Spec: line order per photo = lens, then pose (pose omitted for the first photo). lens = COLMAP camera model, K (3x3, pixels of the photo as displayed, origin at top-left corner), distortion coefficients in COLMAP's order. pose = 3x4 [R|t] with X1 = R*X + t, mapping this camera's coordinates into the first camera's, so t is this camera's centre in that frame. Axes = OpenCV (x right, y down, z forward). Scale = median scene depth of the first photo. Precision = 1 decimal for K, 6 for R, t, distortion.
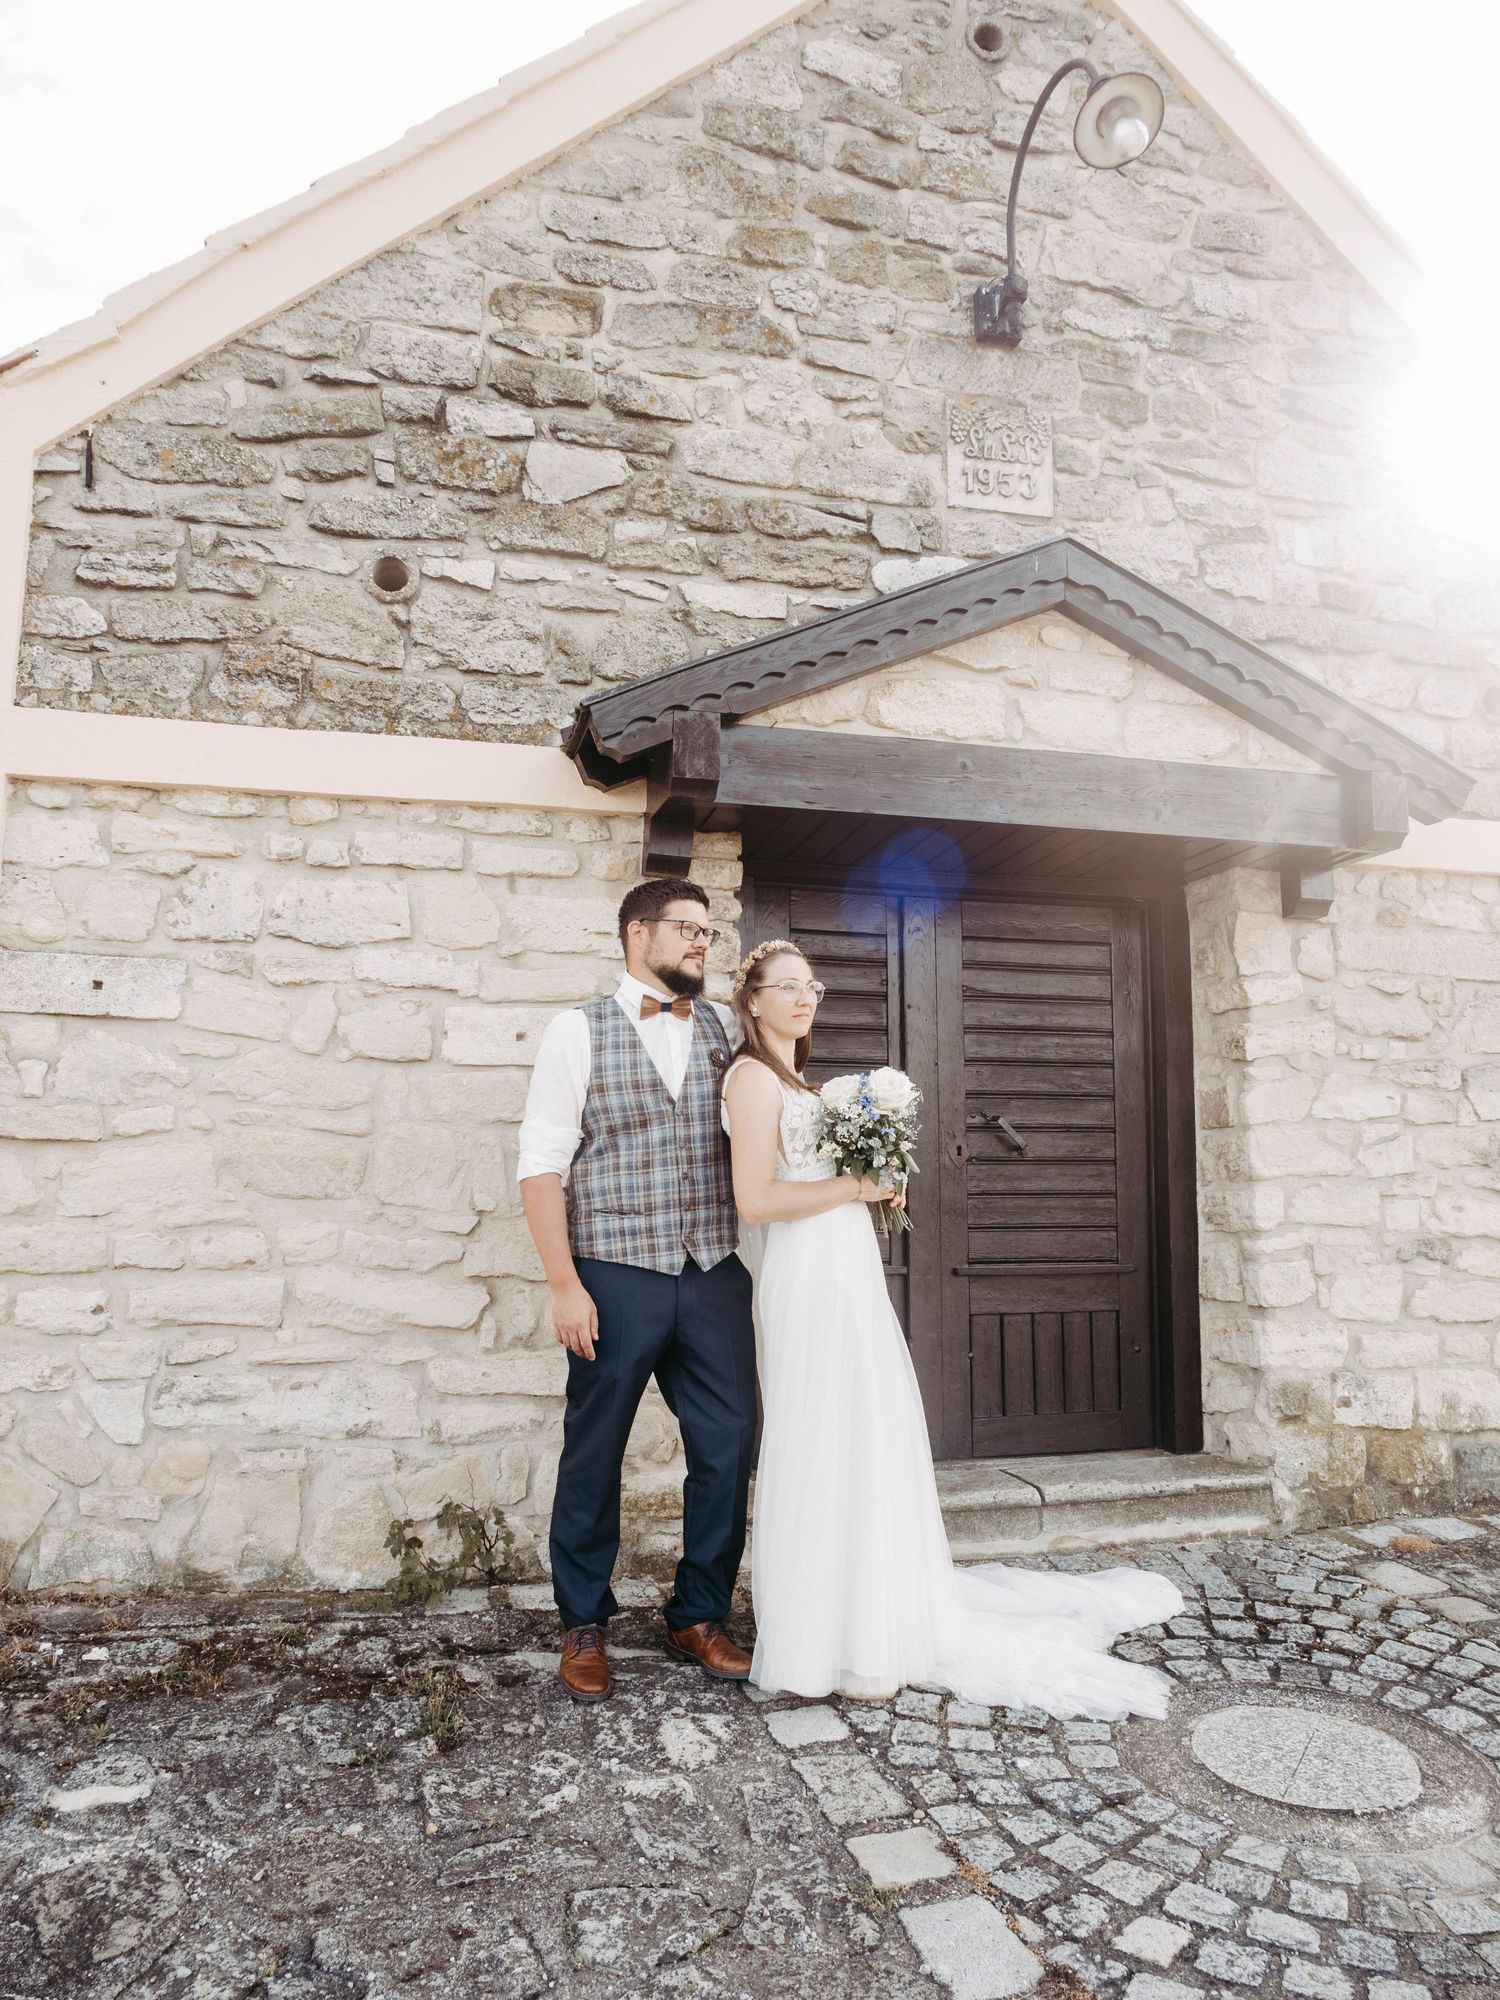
lens RADIAL K [[1442.4, 0, 750.0], [0, 1442.4, 1000.0], [0, 0, 1]] dist [-0.028786, 0.012042]
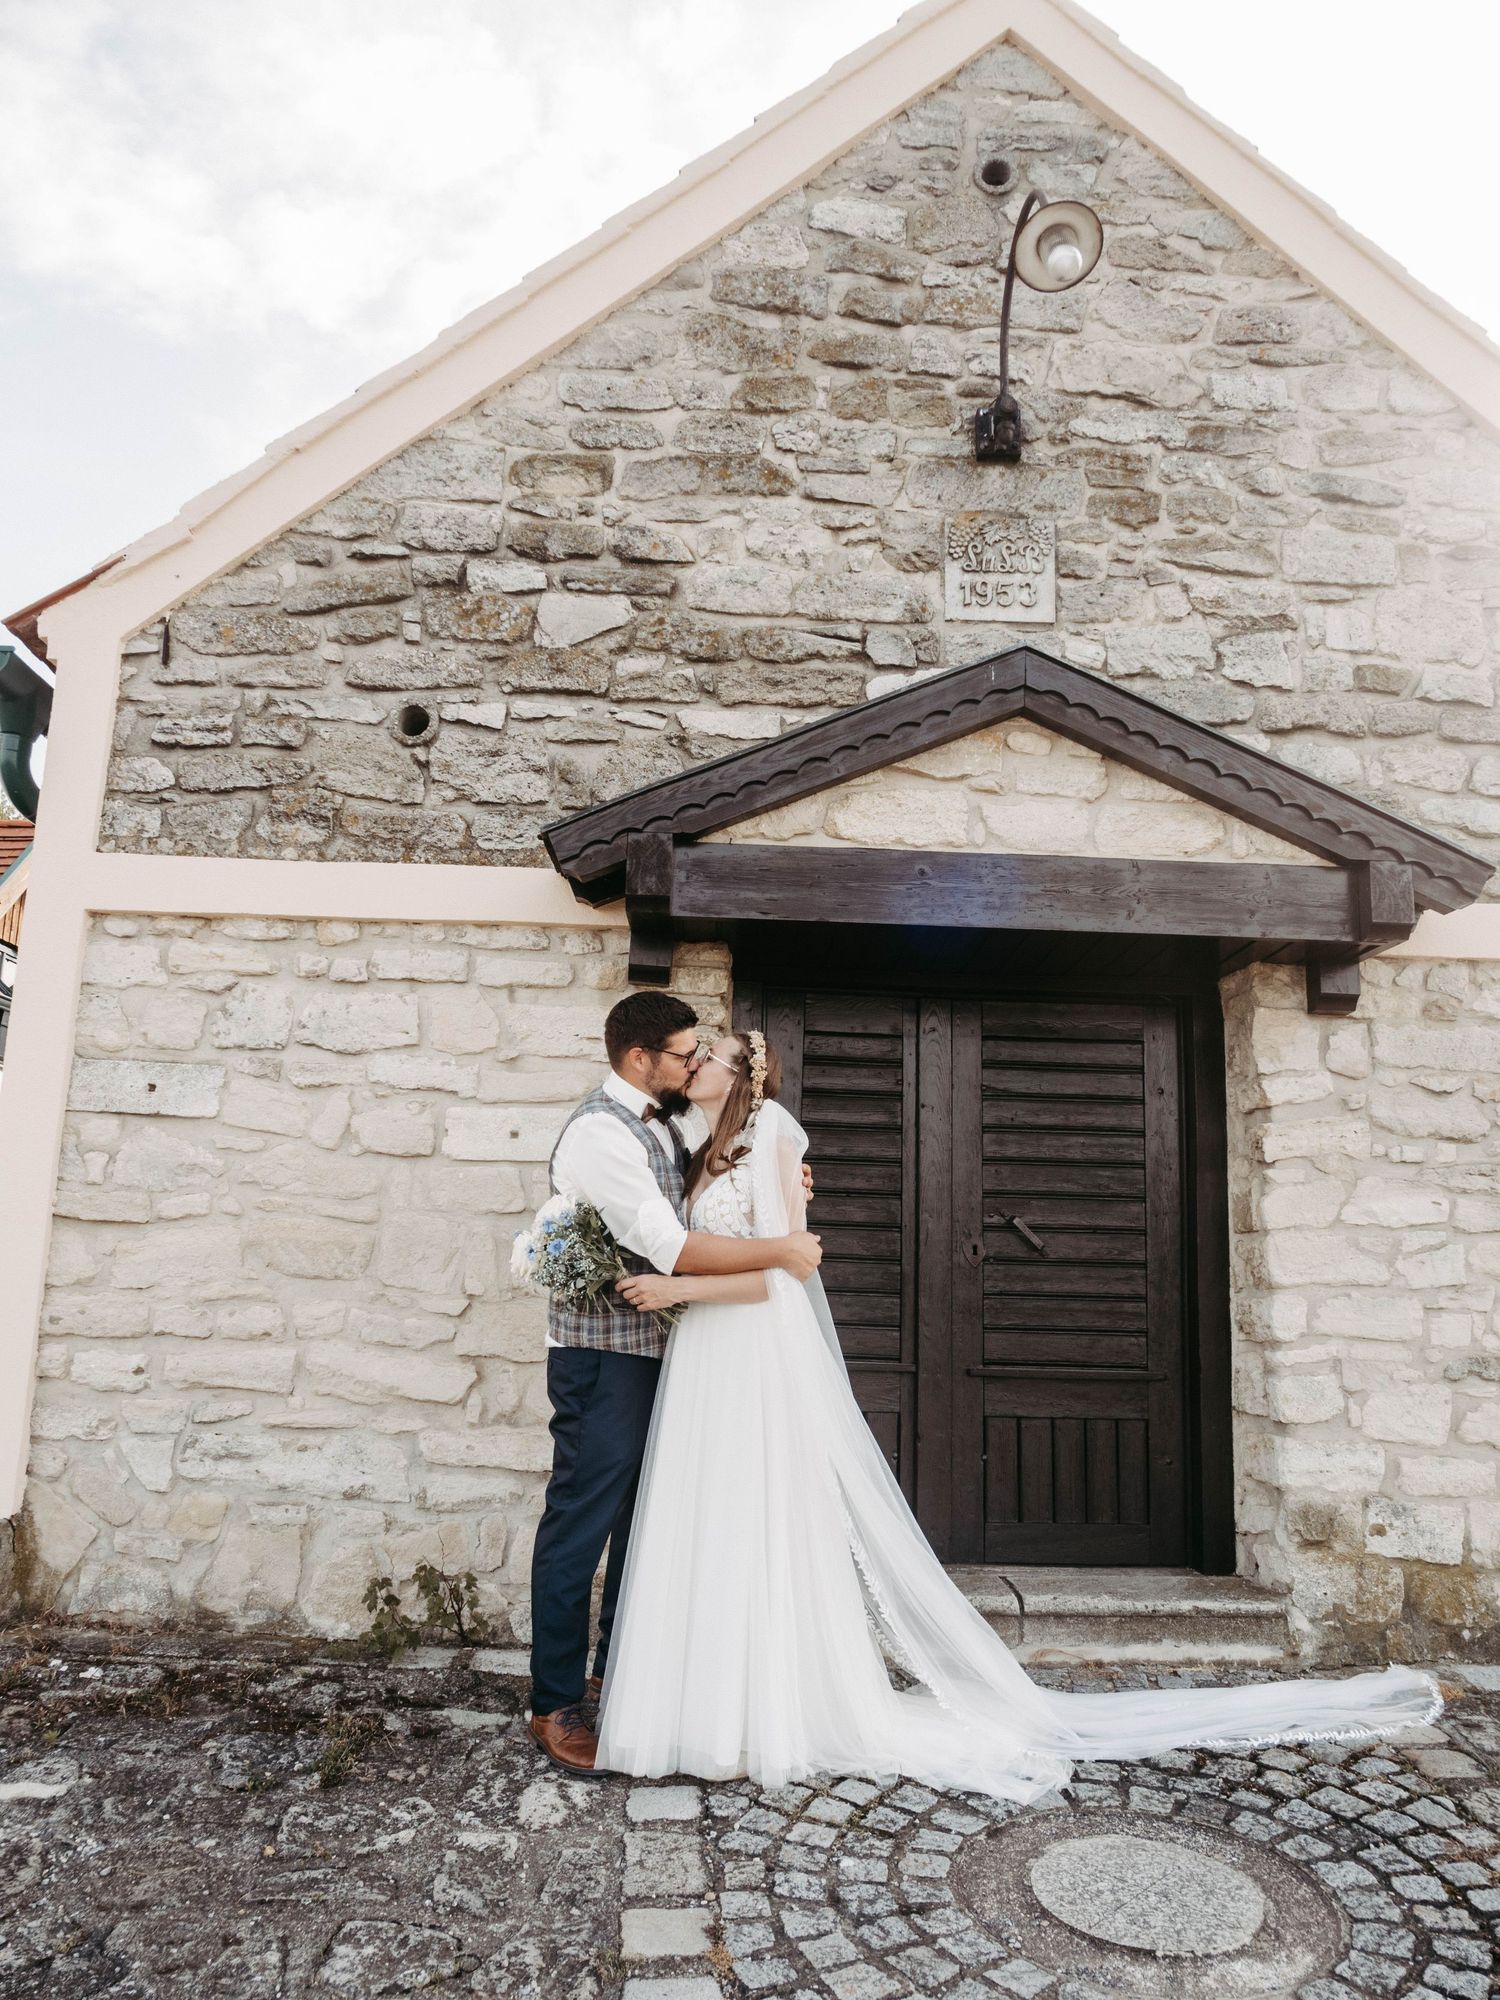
lens RADIAL K [[1442.4, 0, 750.0], [0, 1442.4, 1000.0], [0, 0, 1]] dist [-0.028786, 0.012042]
pose [[0.974251, -0.015381, -0.224943, 0.255111], [0.001170, 0.998002, -0.063174, -0.006686], [0.225465, 0.061284, 0.972322, -0.022614]]
